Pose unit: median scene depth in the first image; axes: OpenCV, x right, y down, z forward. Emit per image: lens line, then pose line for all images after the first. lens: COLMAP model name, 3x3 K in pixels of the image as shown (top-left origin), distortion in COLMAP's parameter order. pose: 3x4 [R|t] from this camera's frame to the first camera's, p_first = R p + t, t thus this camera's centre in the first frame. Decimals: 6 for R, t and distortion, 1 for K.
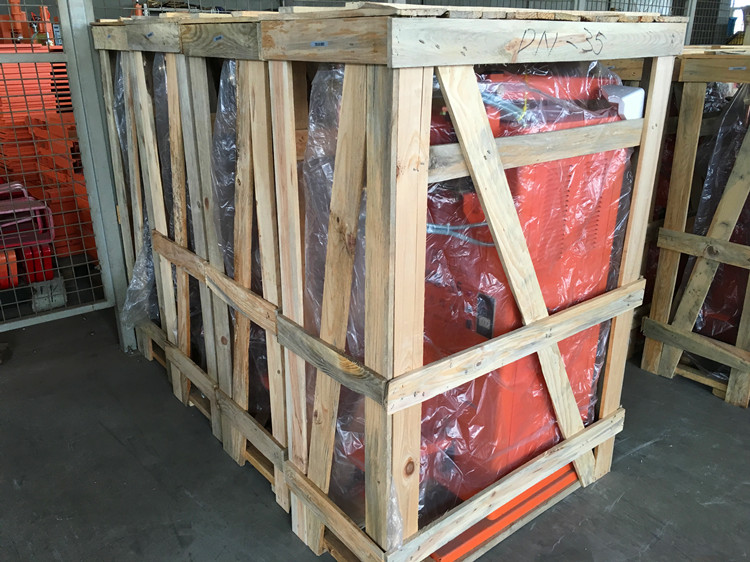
lens RADIAL K [[635.1, 0, 375.8], [0, 635.1, 281.0], [0, 0, 1]] dist [0.072930, -0.092949]
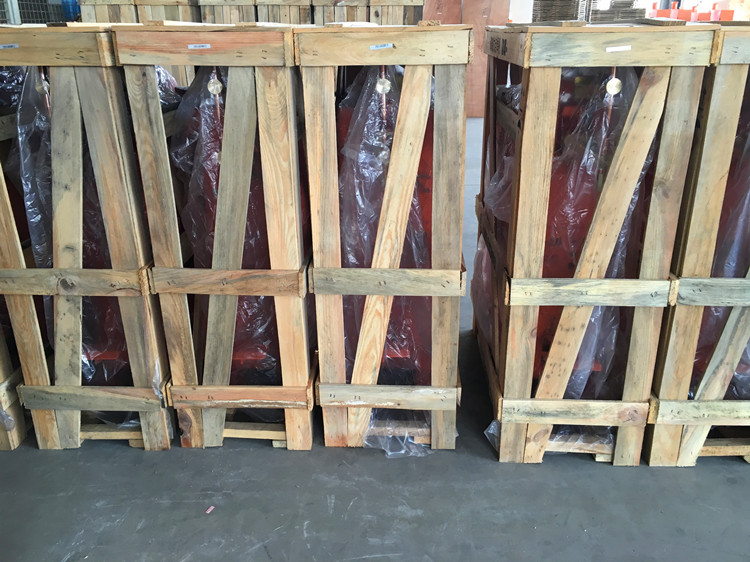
lens RADIAL K [[635.1, 0, 371.6], [0, 635.1, 282.6], [0, 0, 1]] dist [0.072930, -0.092949]
pose [[0.668128, -0.288162, 0.685980, 0.231598], [0.265785, 0.953562, 0.141699, -0.059331], [-0.694956, 0.087650, 0.713690, 0.187332]]
